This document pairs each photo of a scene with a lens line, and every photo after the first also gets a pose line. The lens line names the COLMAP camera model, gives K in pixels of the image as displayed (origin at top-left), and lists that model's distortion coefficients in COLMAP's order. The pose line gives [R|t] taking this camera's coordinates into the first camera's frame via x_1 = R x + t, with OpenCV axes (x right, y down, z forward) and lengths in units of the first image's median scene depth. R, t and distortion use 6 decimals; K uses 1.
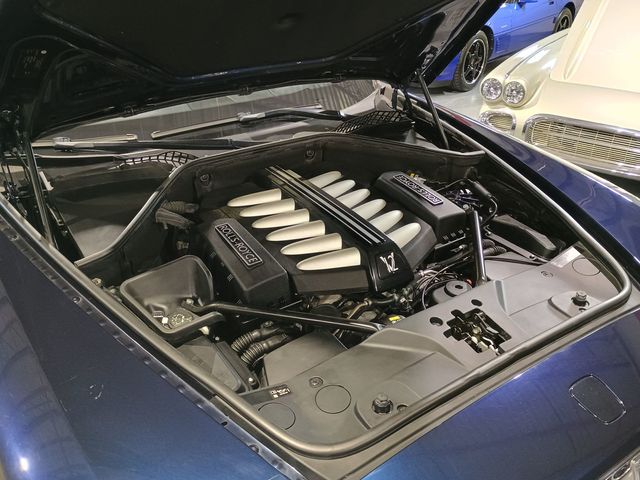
lens RADIAL K [[557.0, 0, 331.0], [0, 557.0, 245.9], [0, 0, 1]] dist [0.059153, -0.060188]
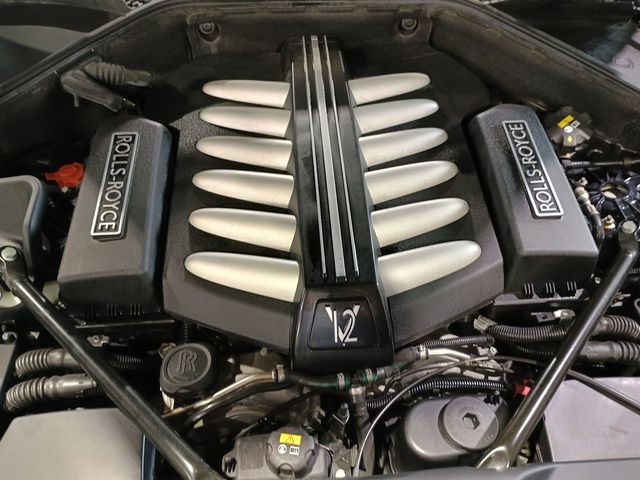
lens RADIAL K [[557.0, 0, 331.0], [0, 557.0, 245.9], [0, 0, 1]] dist [0.059153, -0.060188]
pose [[0.867144, 0.381710, -0.319935, 0.209801], [-0.264091, 0.897015, 0.354428, -0.187612], [0.422275, -0.222848, 0.878648, 0.534674]]
